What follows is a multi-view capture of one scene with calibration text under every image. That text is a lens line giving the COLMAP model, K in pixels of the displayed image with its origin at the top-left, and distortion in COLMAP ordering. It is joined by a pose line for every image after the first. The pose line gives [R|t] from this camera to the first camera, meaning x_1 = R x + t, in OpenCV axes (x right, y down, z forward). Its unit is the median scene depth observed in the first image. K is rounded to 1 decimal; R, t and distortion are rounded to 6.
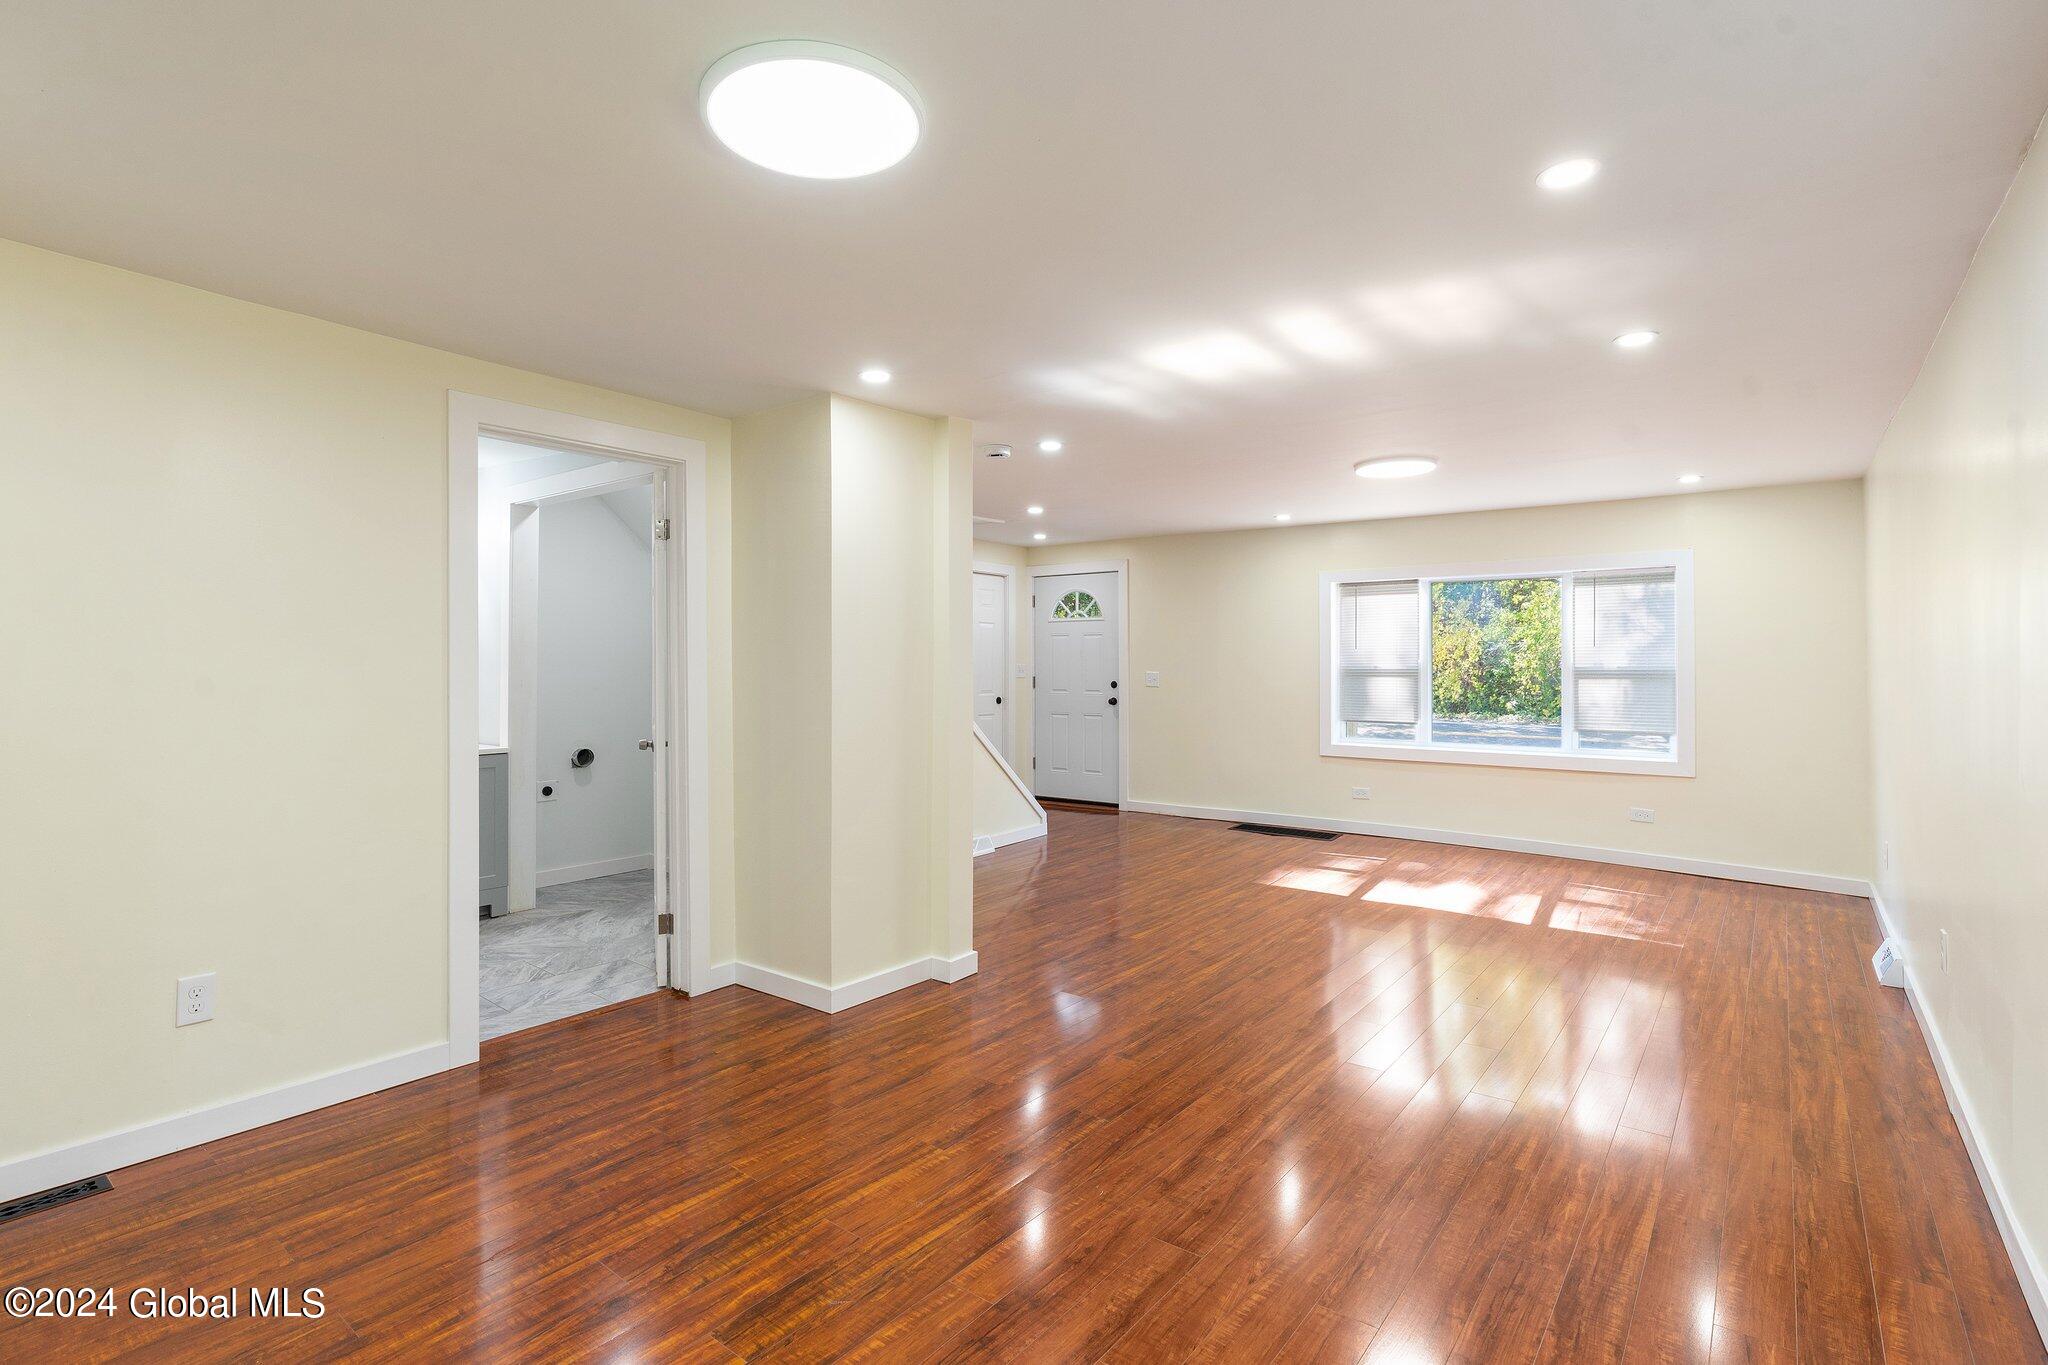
lens RADIAL K [[967.3, 0, 1012.0], [0, 967.3, 700.2], [0, 0, 1]] dist [-0.013600, 0.000120]
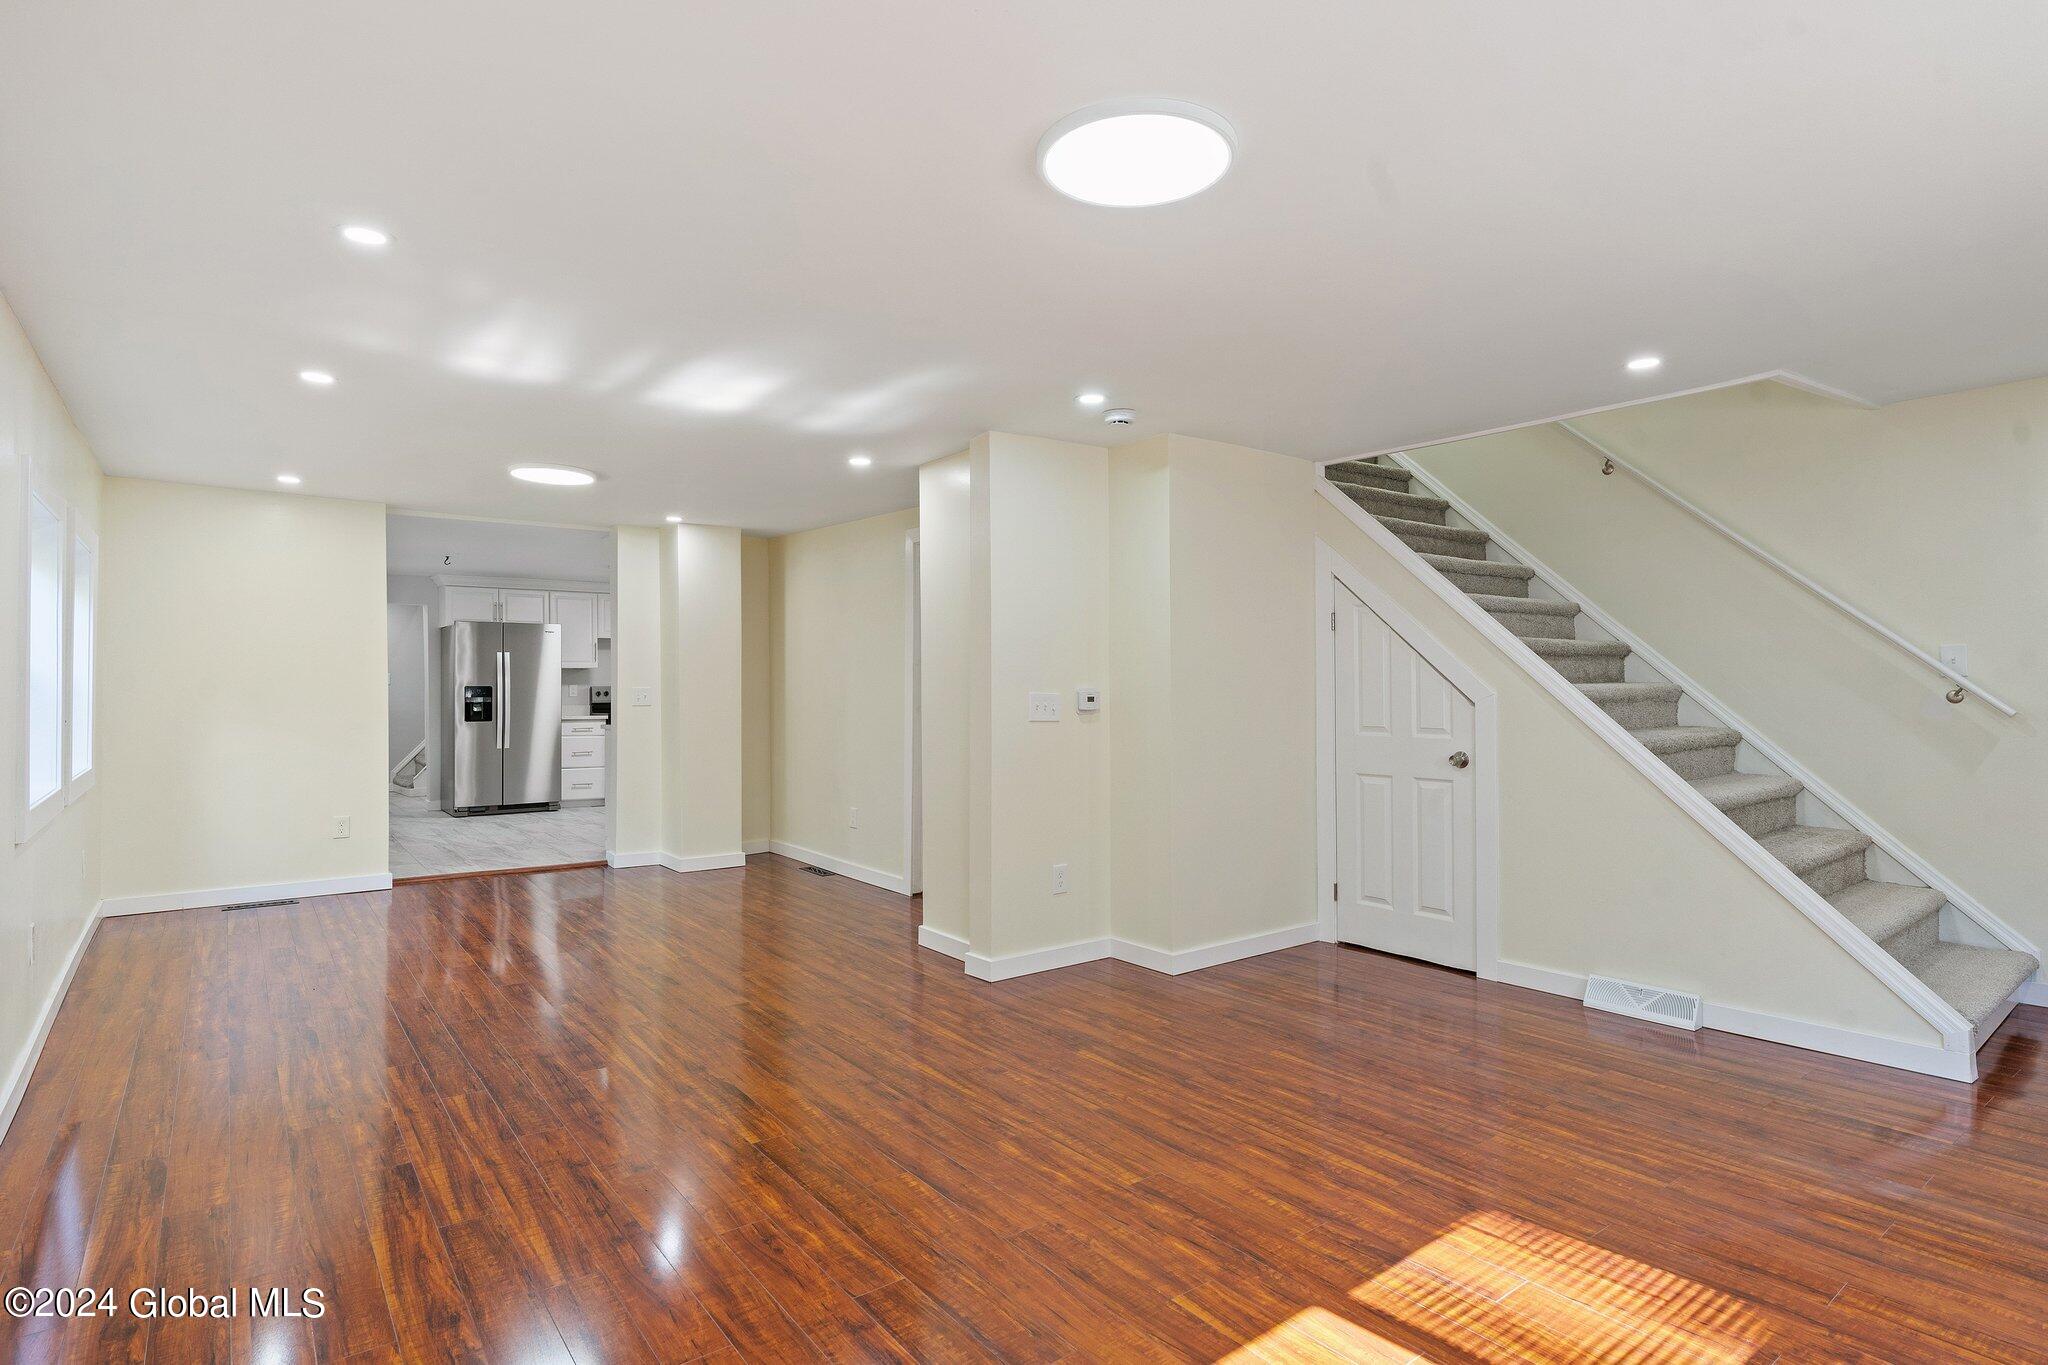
lens RADIAL K [[1047.8, 0, 1024.0], [0, 1047.8, 682.5], [0, 0, 1]] dist [-0.011889, 0.002364]
pose [[-0.240616, -0.001480, -0.970619, 1.064011], [-0.030528, 0.999516, 0.006044, -0.037680], [0.970140, 0.031086, -0.240545, 1.358296]]
